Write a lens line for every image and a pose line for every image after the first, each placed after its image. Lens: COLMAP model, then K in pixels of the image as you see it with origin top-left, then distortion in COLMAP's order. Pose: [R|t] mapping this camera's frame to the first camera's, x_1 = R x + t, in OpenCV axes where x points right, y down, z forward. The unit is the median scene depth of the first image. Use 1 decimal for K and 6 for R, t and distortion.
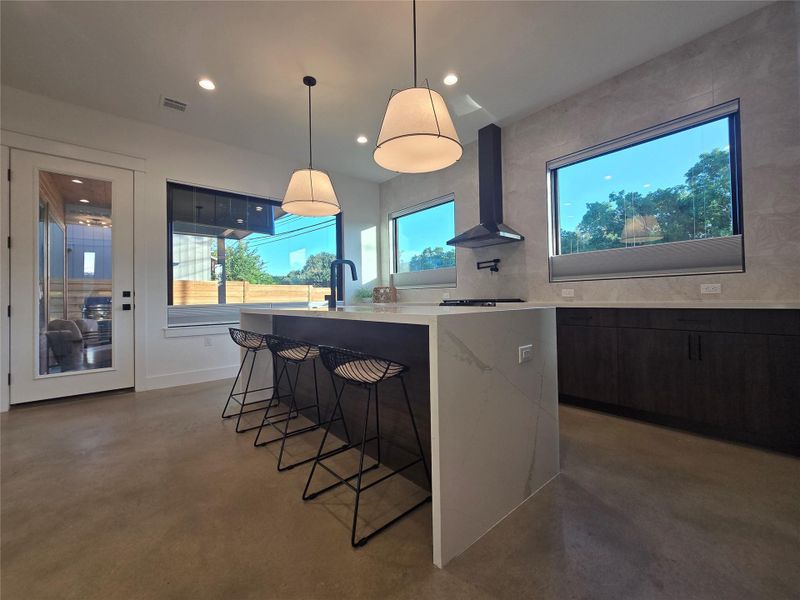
lens RADIAL K [[329.4, 0, 399.5], [0, 329.4, 294.2], [0, 0, 1]] dist [-0.001286, -0.000429]
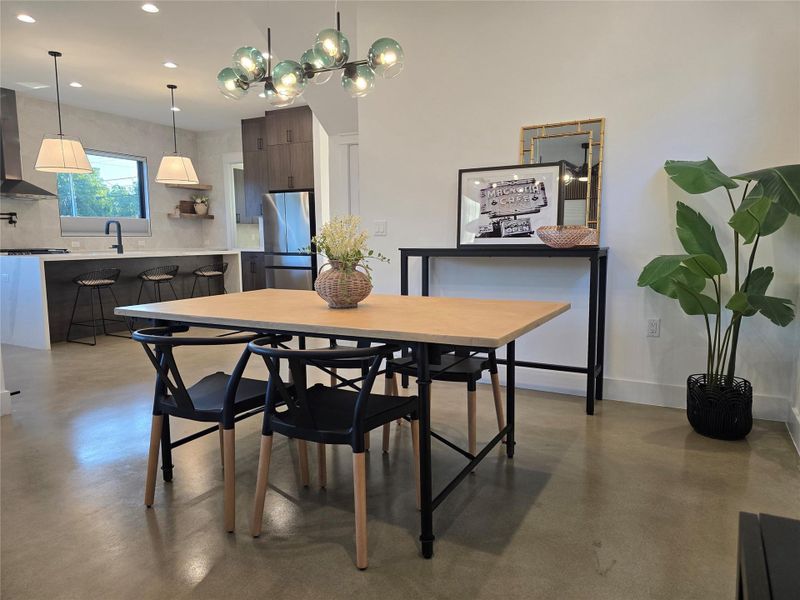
lens RADIAL K [[545.4, 0, 426.4], [0, 545.4, 301.5], [0, 0, 1]] dist [0.003451, 0.000584]
pose [[-0.387863, -0.088319, 0.917476, -1.951168], [-0.001725, 0.995466, 0.095097, 0.013430], [-0.921715, 0.035302, -0.386257, 0.437177]]
